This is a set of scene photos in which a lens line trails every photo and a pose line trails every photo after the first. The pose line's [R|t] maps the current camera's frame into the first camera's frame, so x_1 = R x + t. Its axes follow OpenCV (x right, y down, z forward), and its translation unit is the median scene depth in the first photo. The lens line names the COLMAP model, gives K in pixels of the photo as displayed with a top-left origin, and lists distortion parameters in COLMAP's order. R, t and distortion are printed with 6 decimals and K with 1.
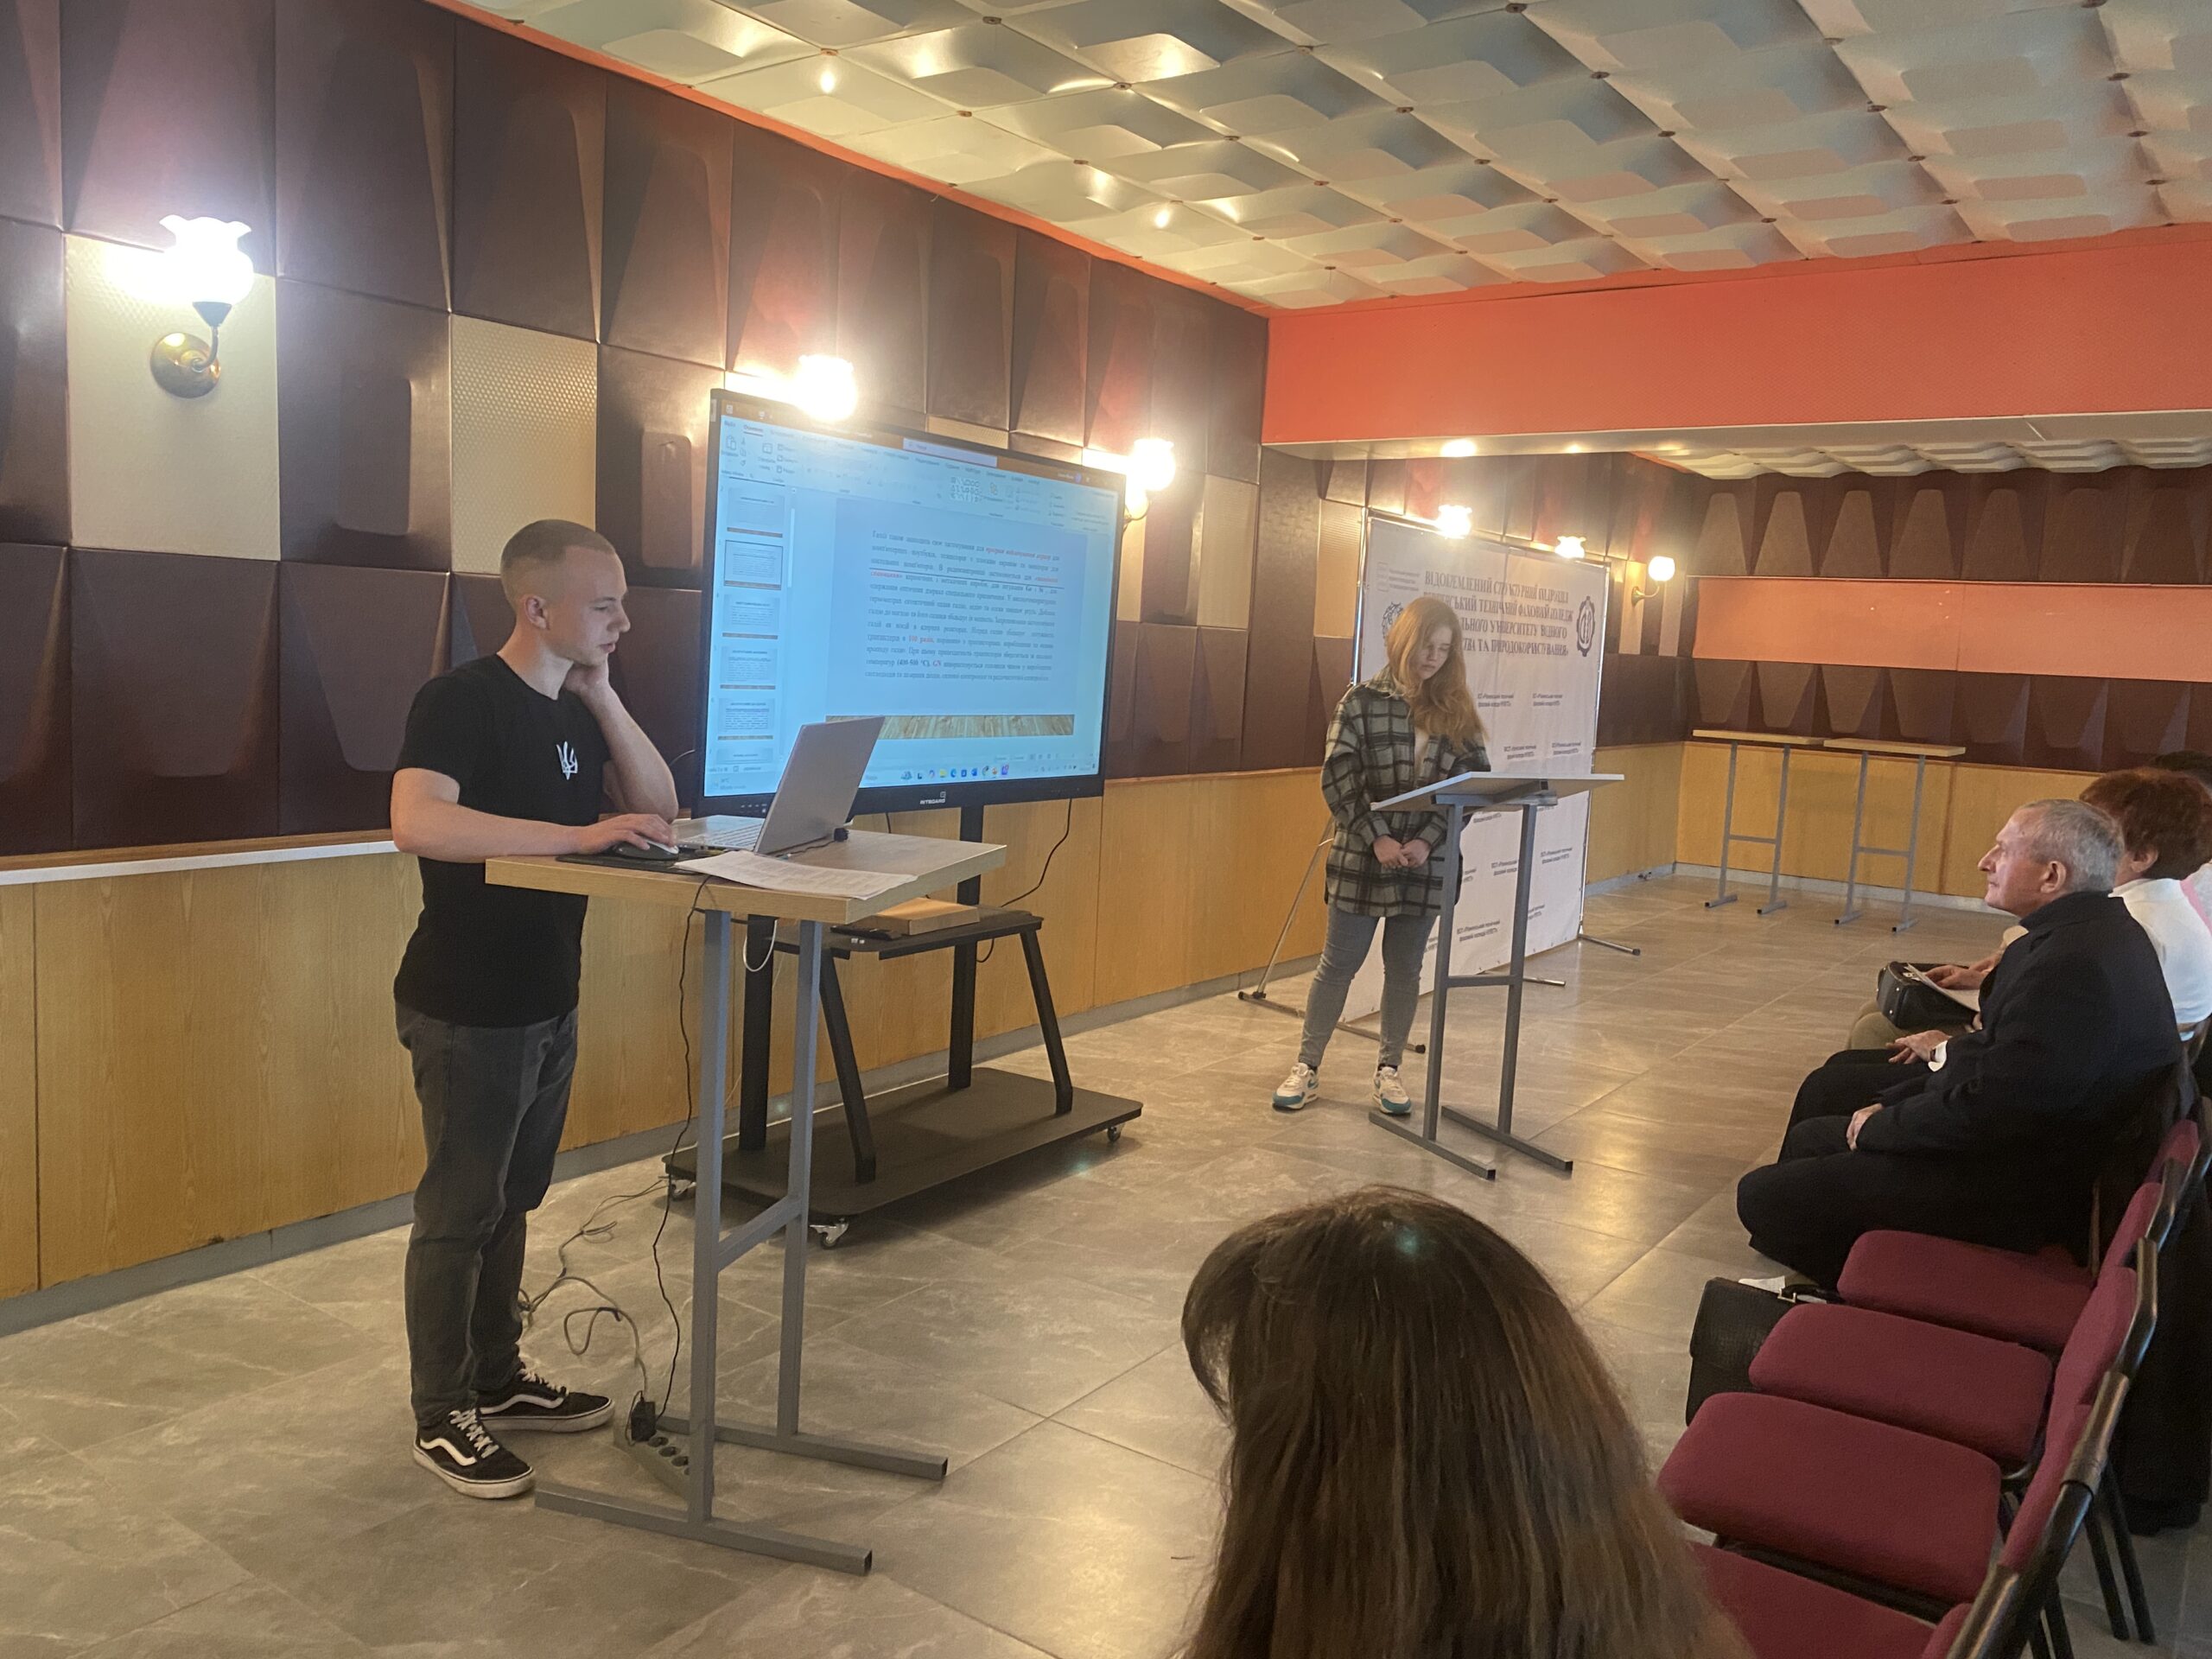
lens RADIAL K [[1740.9, 0, 1106.0], [0, 1740.9, 829.5], [0, 0, 1]] dist [0.231988, -0.714031]
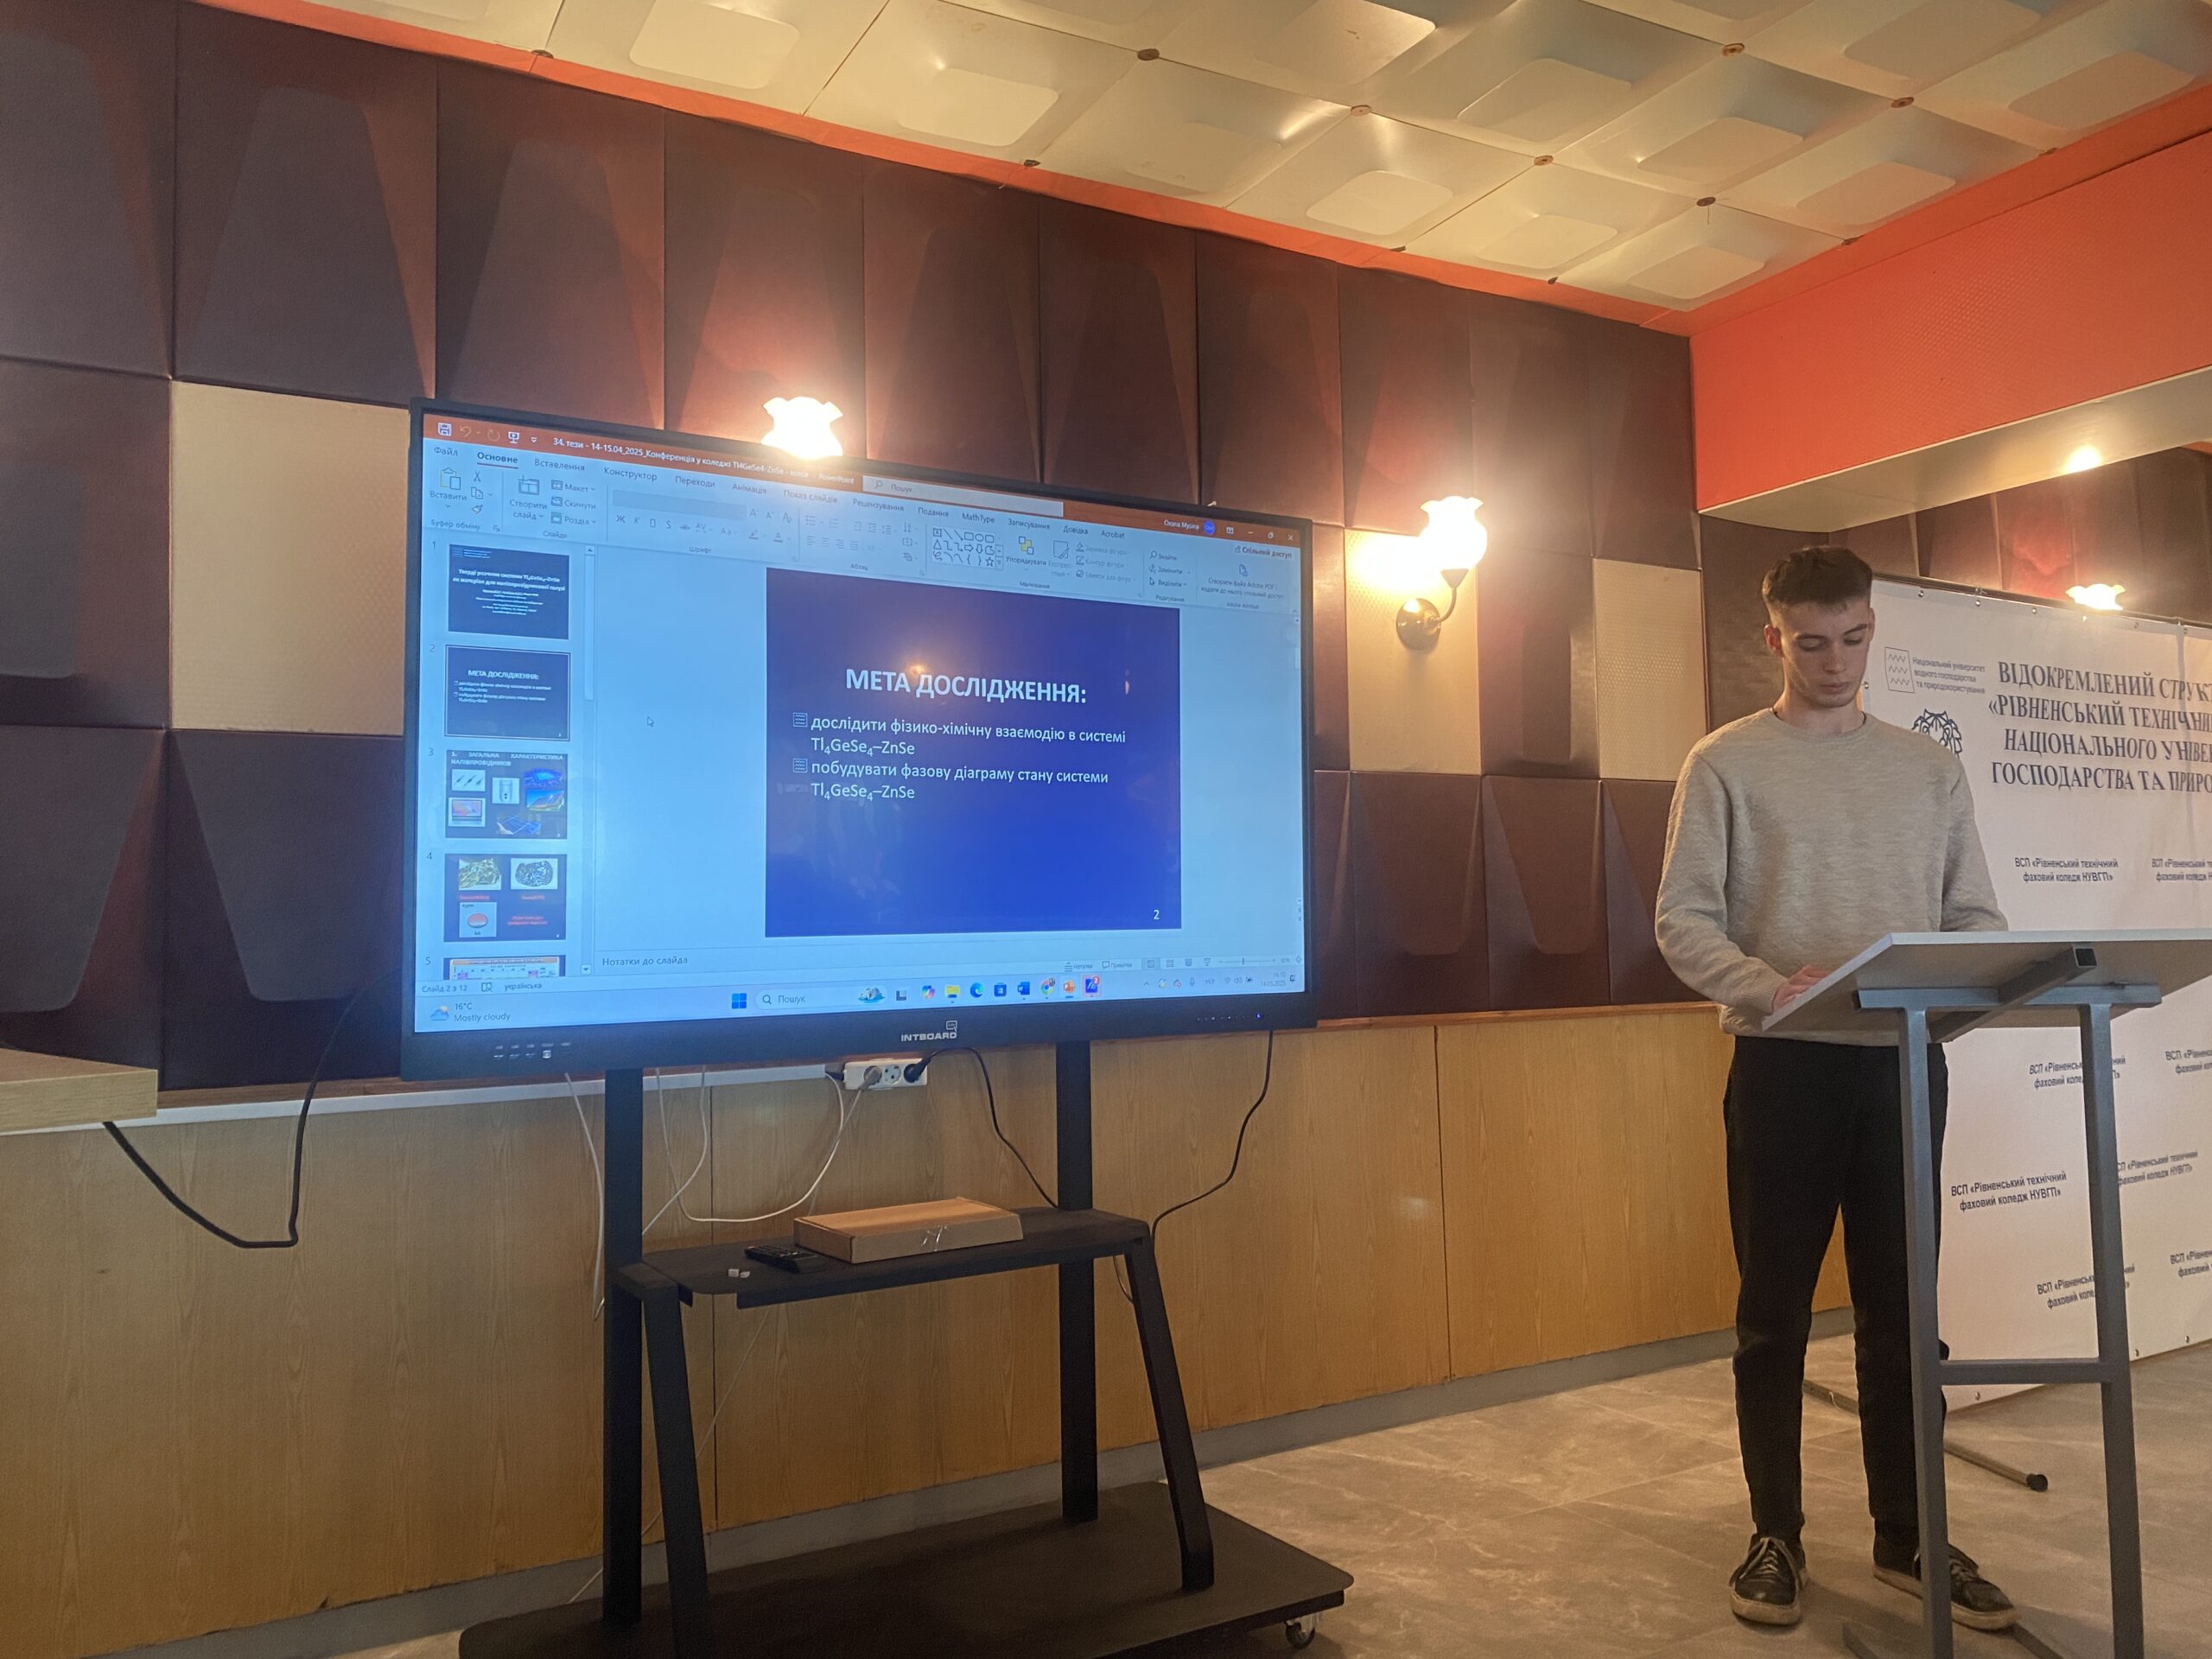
lens RADIAL K [[1714.2, 0, 1106.0], [0, 1714.2, 829.5], [0, 0, 1]] dist [0.021737, -0.015260]
pose [[0.898848, -0.095201, -0.427796, 0.160101], [0.018547, 0.983510, -0.179899, 0.015520], [0.437868, 0.153767, 0.885792, 0.348297]]
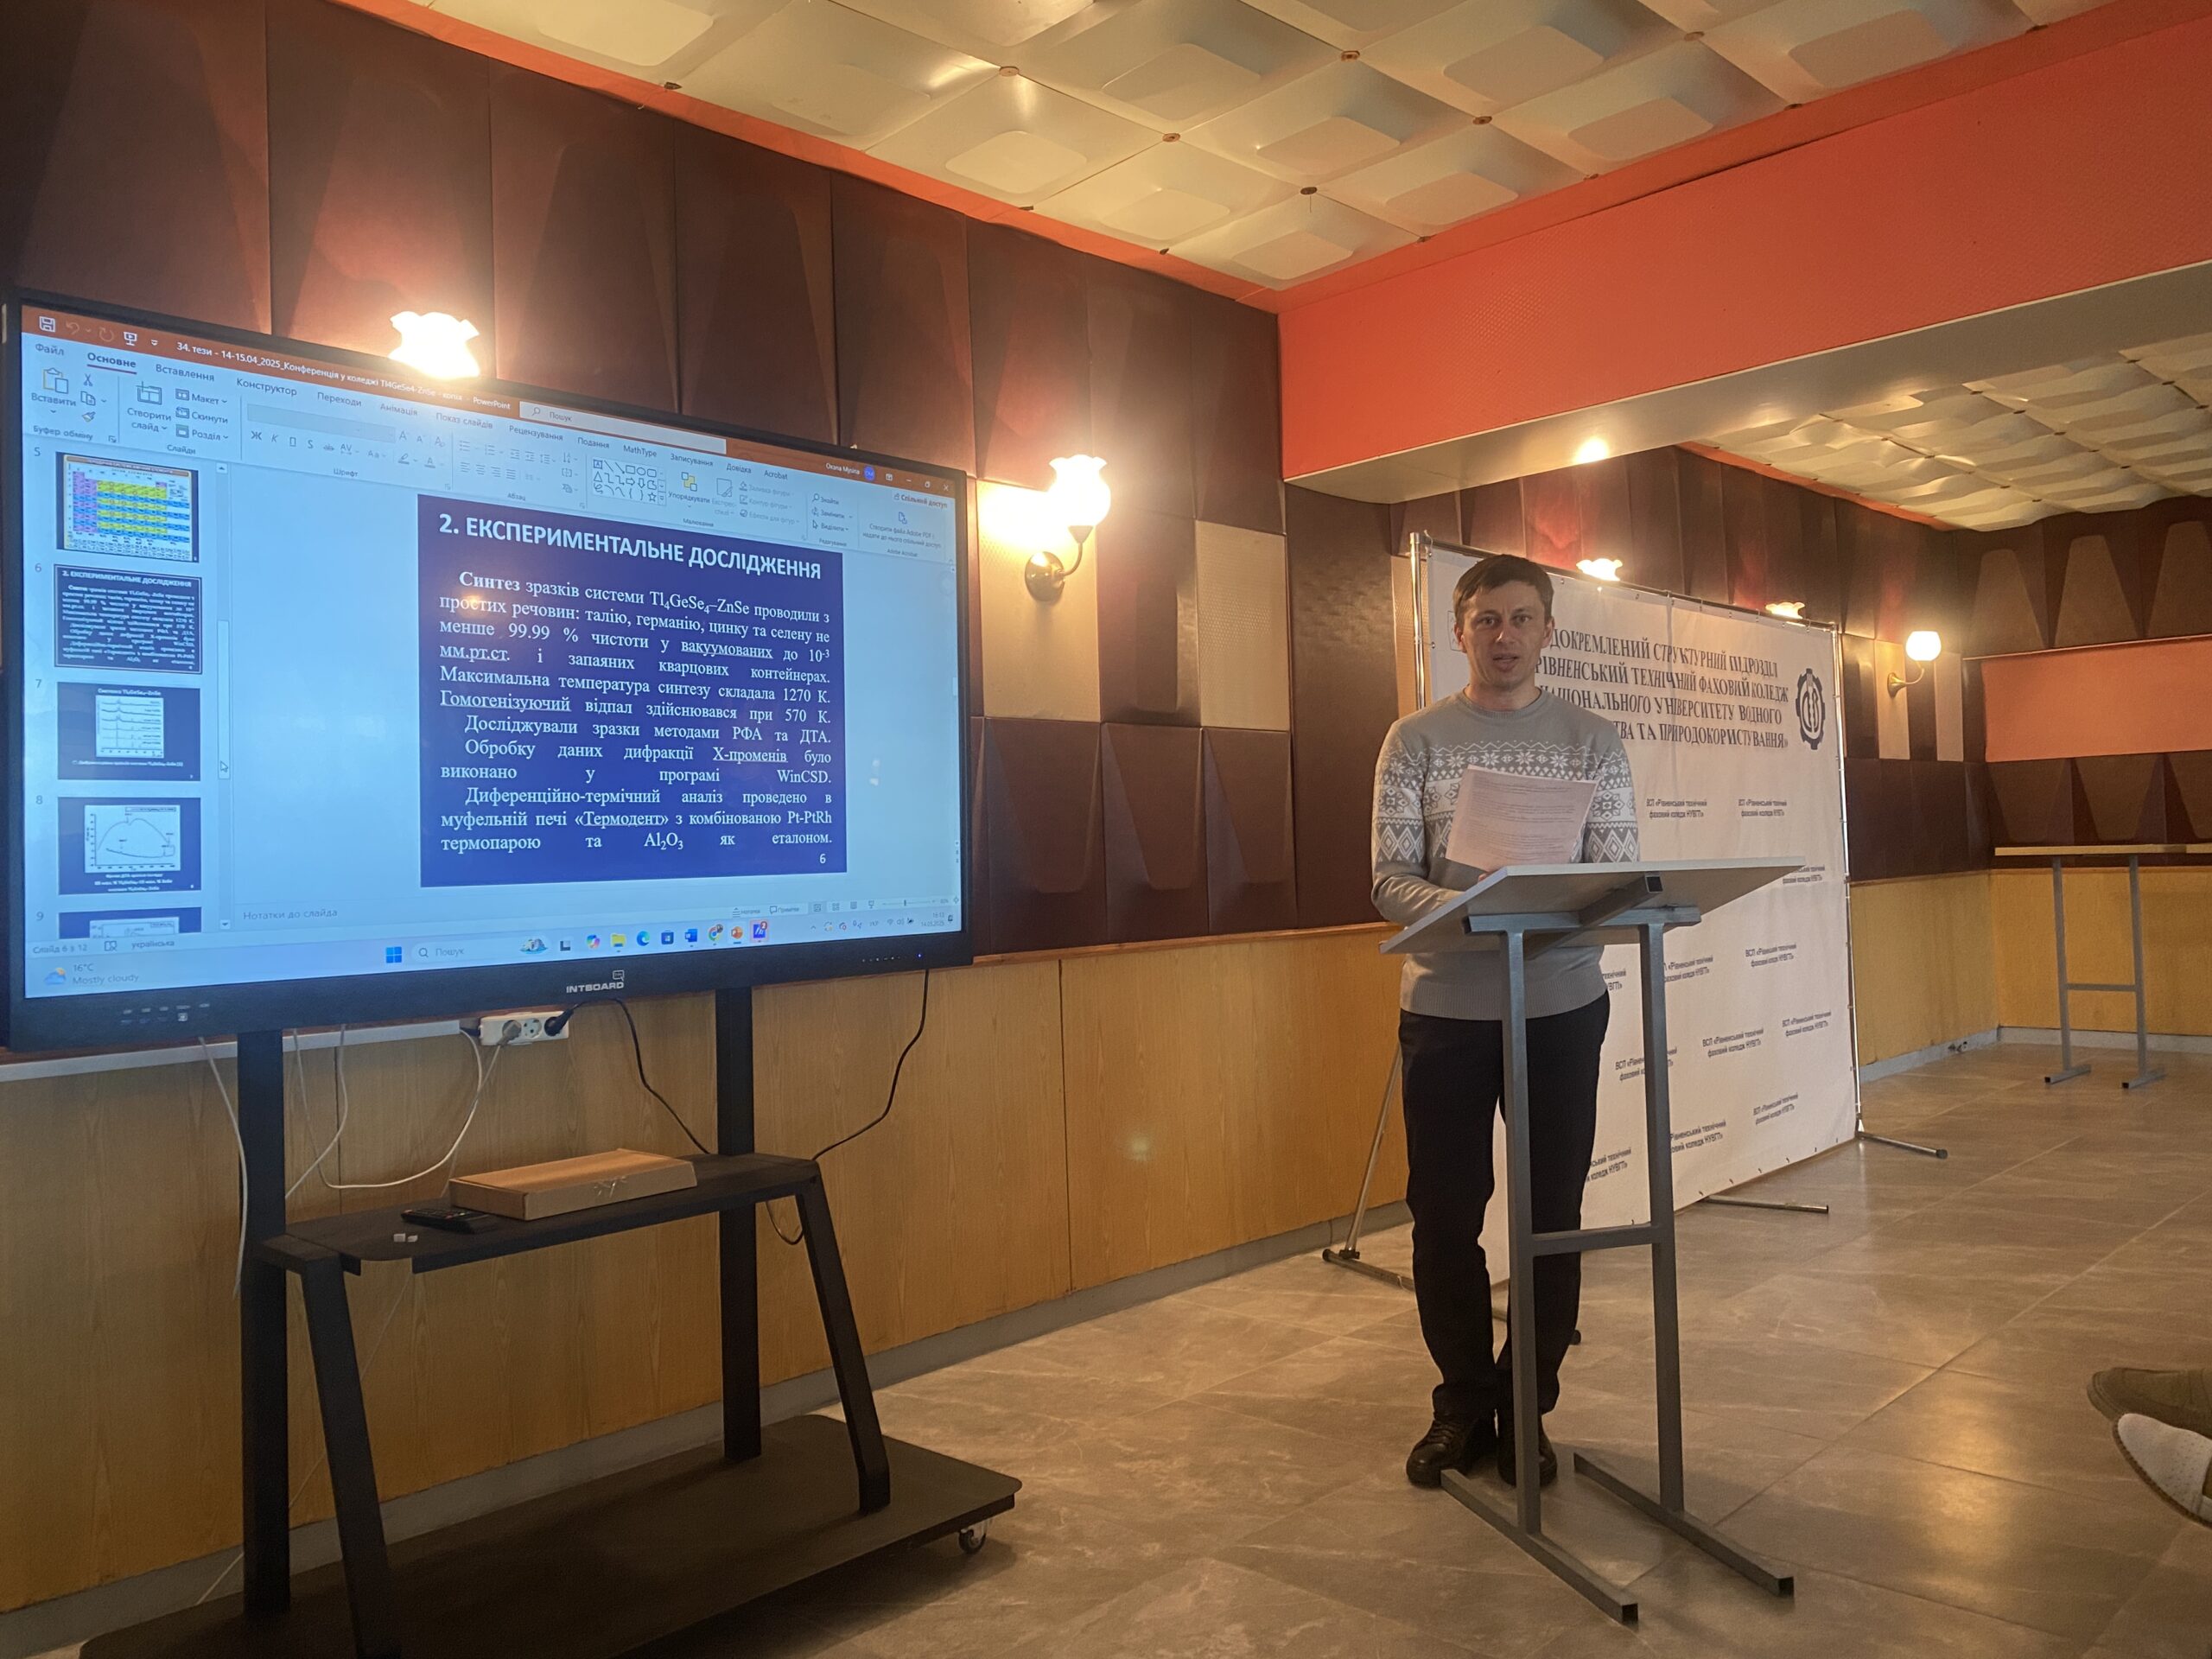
lens RADIAL K [[1714.2, 0, 1106.0], [0, 1714.2, 829.5], [0, 0, 1]] dist [0.021737, -0.015260]
pose [[0.981570, -0.087919, -0.169676, 0.128518], [0.065269, 0.988729, -0.134739, 0.015463], [0.179609, 0.121181, 0.976246, 0.324589]]
